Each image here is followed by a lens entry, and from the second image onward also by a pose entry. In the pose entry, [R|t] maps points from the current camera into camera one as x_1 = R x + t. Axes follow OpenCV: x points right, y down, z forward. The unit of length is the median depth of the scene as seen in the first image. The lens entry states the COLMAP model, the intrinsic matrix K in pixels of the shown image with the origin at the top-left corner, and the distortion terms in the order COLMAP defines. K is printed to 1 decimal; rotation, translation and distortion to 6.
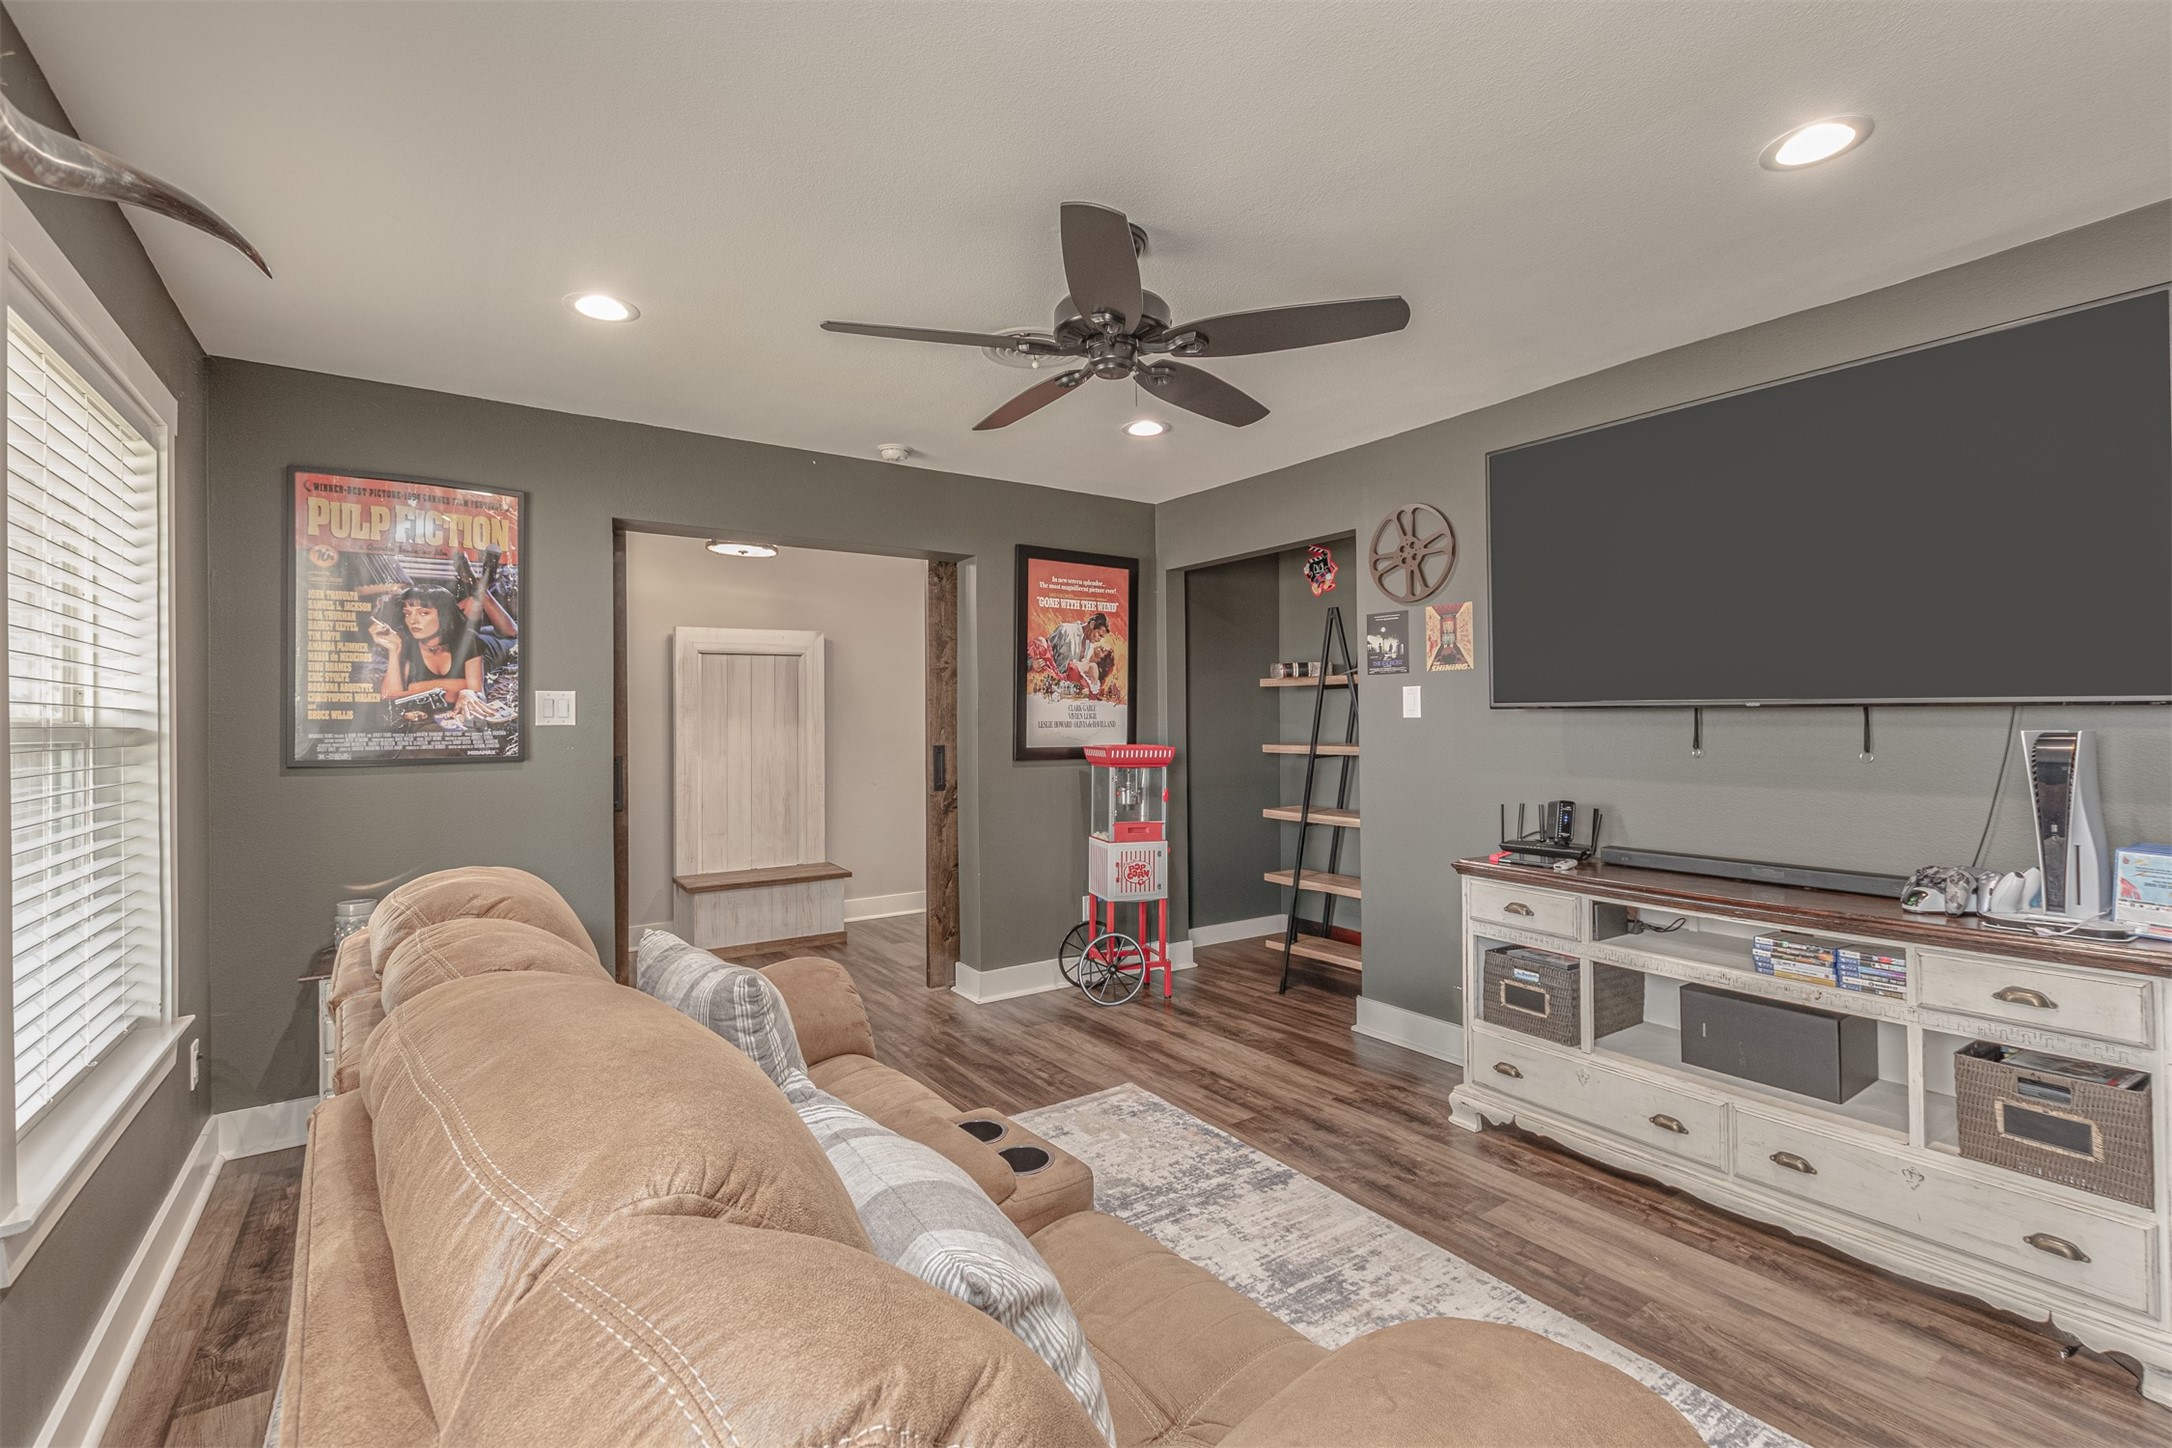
lens RADIAL K [[952.3, 0, 1070.6], [0, 952.3, 713.5], [0, 0, 1]] dist [0.006955, 0.000067]
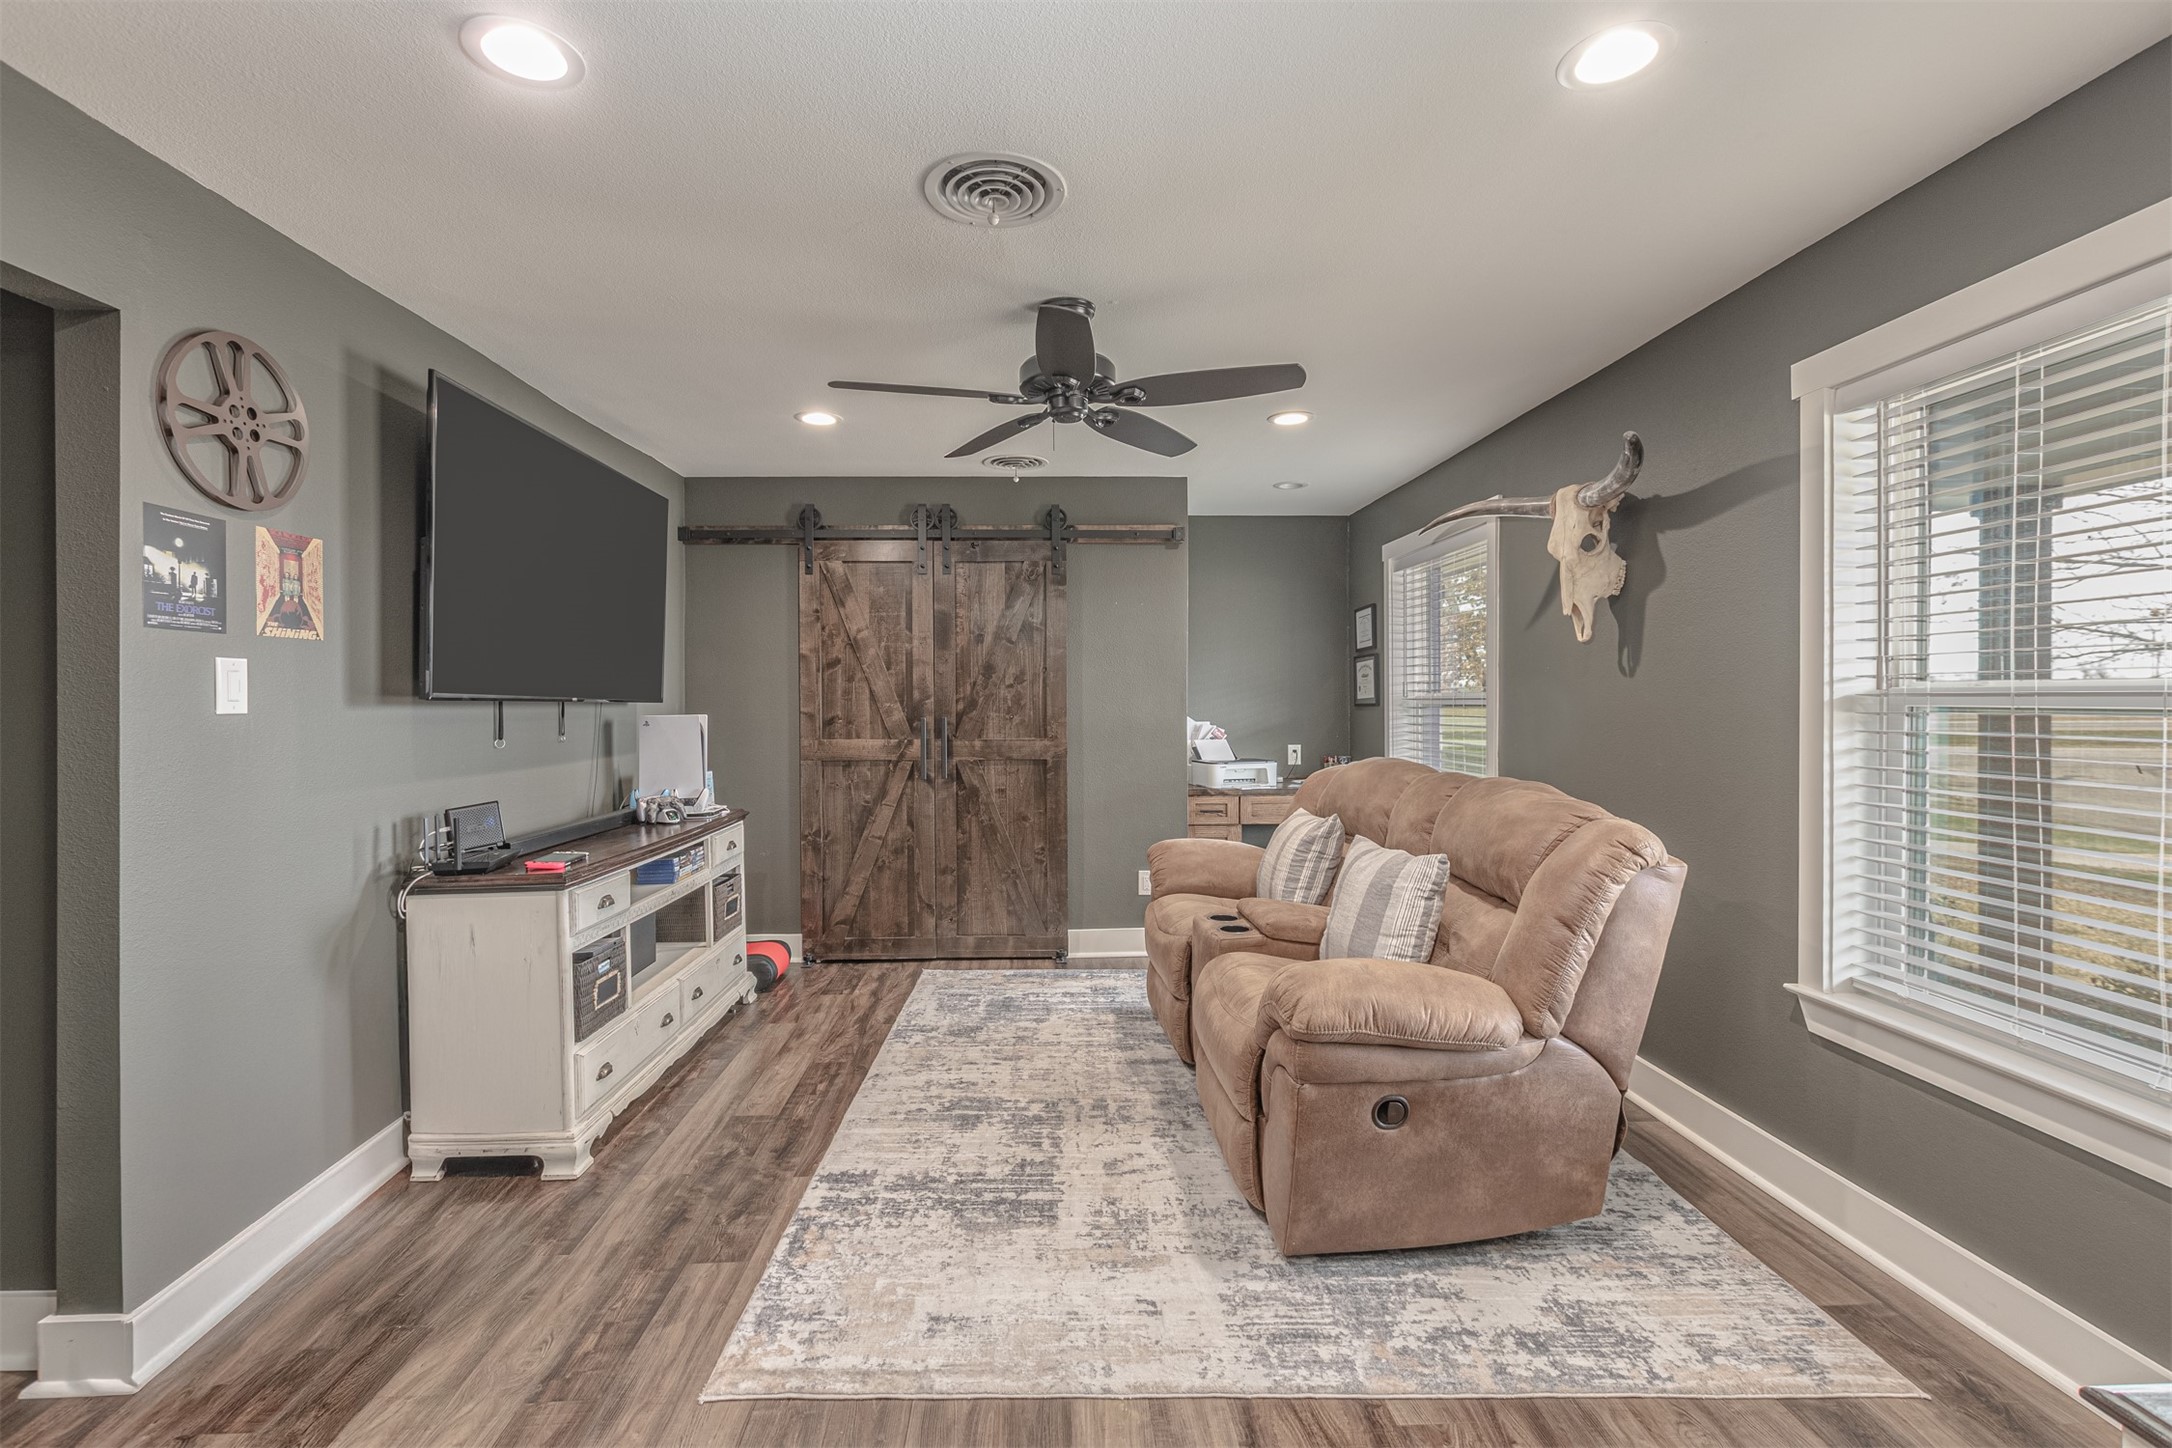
lens RADIAL K [[952.3, 0, 1069.6], [0, 952.3, 713.5], [0, 0, 1]] dist [0.006955, 0.000067]
pose [[-0.846805, 0.007937, 0.531844, -0.404872], [0.013659, 0.999883, 0.006826, 0.008016], [-0.531727, 0.013045, -0.846815, 1.366807]]
